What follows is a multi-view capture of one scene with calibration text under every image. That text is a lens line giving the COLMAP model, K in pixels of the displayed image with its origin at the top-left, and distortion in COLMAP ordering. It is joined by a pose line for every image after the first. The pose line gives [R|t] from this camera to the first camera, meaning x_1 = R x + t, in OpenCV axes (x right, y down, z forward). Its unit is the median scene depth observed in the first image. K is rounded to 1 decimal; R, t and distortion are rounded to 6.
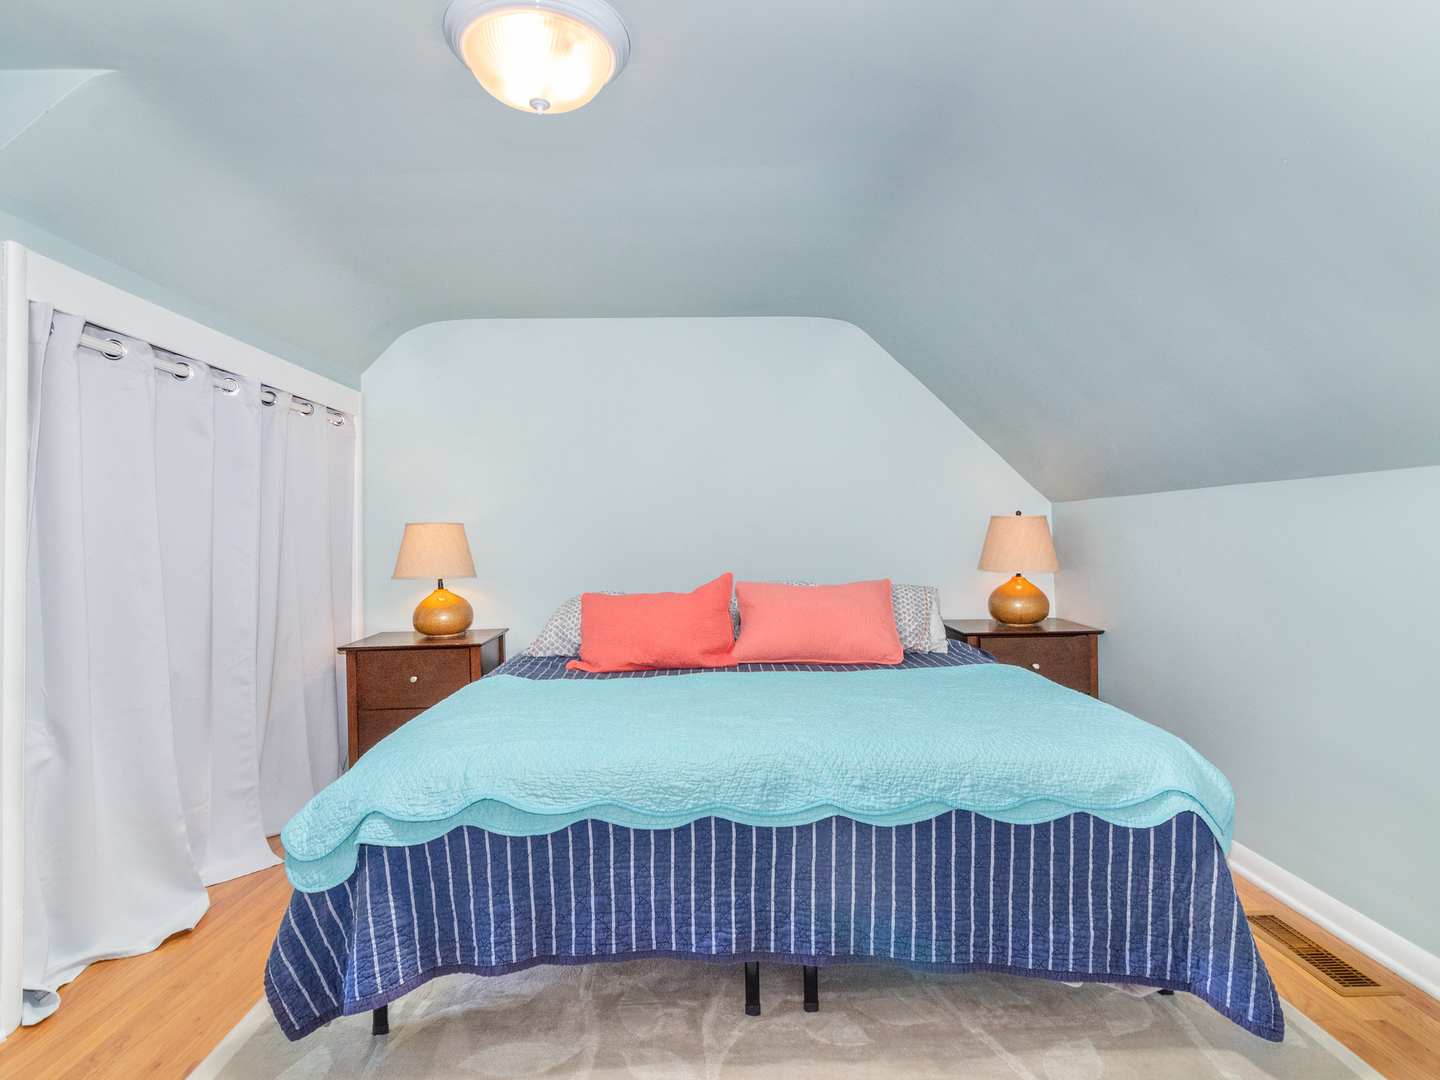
lens RADIAL K [[760.4, 0, 718.1], [0, 760.4, 569.6], [0, 0, 1]] dist [0.003084, 0.001006]
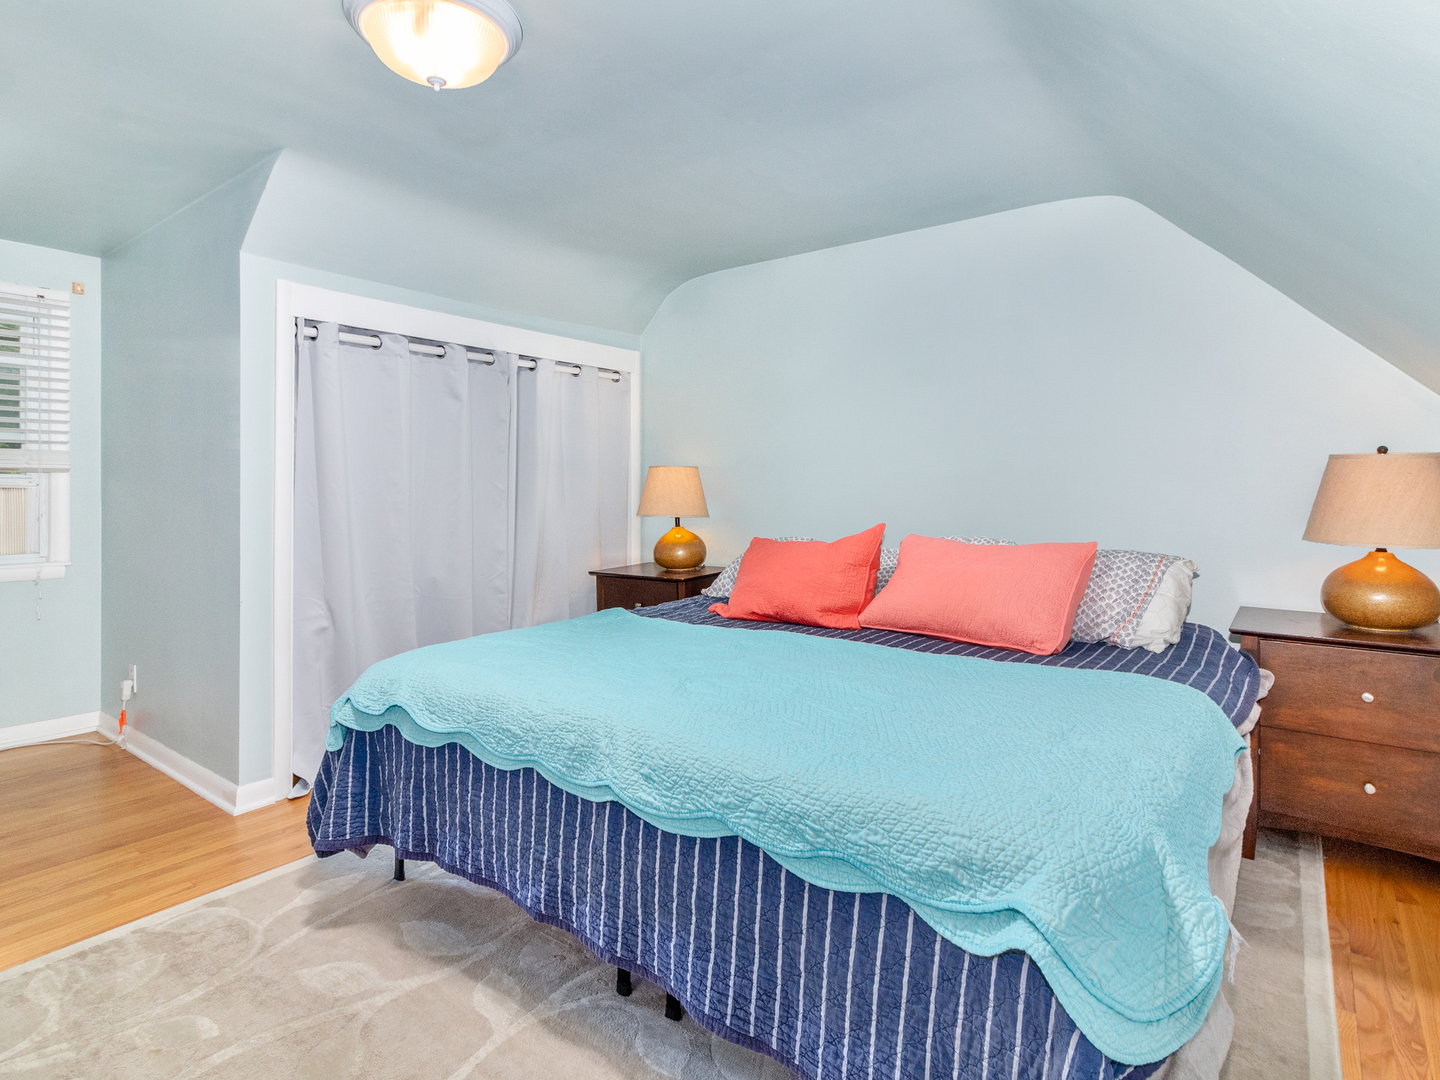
lens RADIAL K [[758.6, 0, 717.1], [0, 758.6, 529.9], [0, 0, 1]] dist [0.002110, 0.000592]
pose [[0.789899, 0.051528, -0.611069, 0.748706], [-0.036443, 0.998647, 0.037102, -0.026499], [0.612154, -0.007038, 0.790707, 0.369377]]
